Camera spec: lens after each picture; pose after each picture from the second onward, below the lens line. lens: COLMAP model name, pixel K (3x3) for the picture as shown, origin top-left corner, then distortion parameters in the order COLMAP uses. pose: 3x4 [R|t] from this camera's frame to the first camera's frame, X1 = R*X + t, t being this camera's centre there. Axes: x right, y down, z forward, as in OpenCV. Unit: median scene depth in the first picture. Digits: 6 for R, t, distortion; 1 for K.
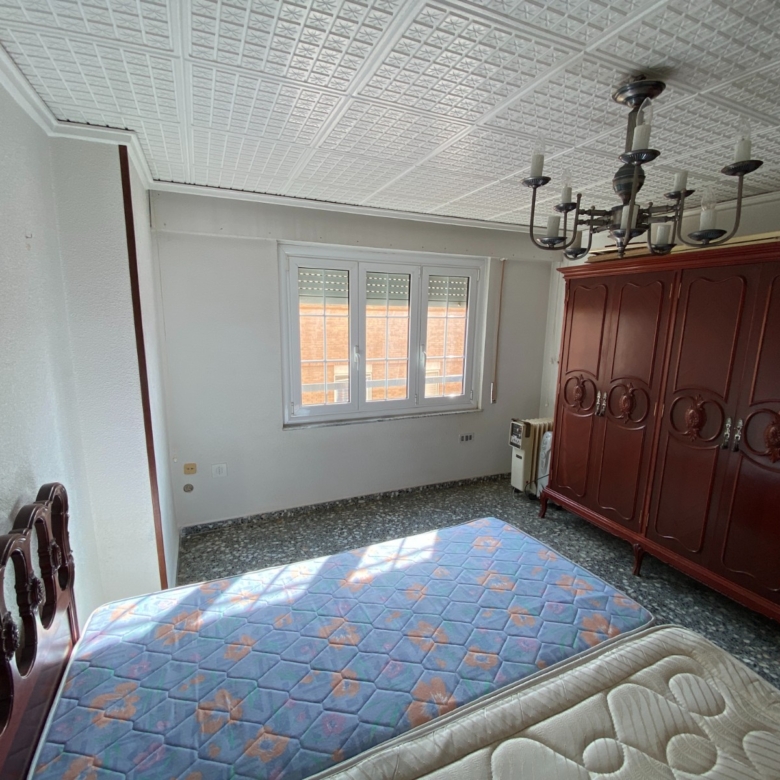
lens RADIAL K [[423.8, 0, 355.0], [0, 423.8, 382.9], [0, 0, 1]] dist [0.028465, -0.023528]
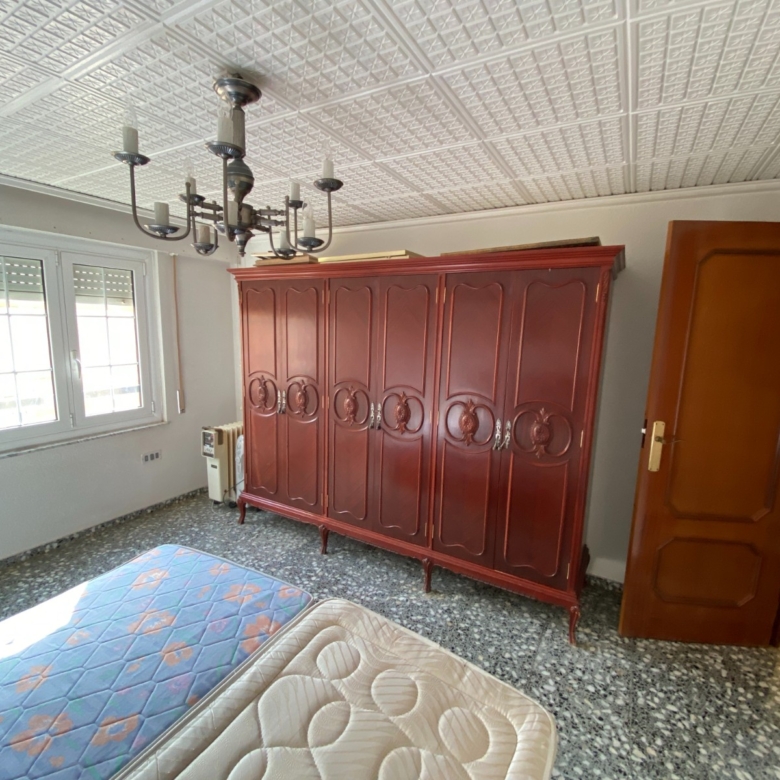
lens RADIAL K [[423.8, 0, 389.4], [0, 423.8, 383.0], [0, 0, 1]] dist [0.028465, -0.023528]
pose [[0.796493, -0.077766, 0.599626, 0.189304], [0.085979, 0.996184, 0.014988, 0.011399], [-0.598503, 0.039617, 0.800140, 0.006456]]
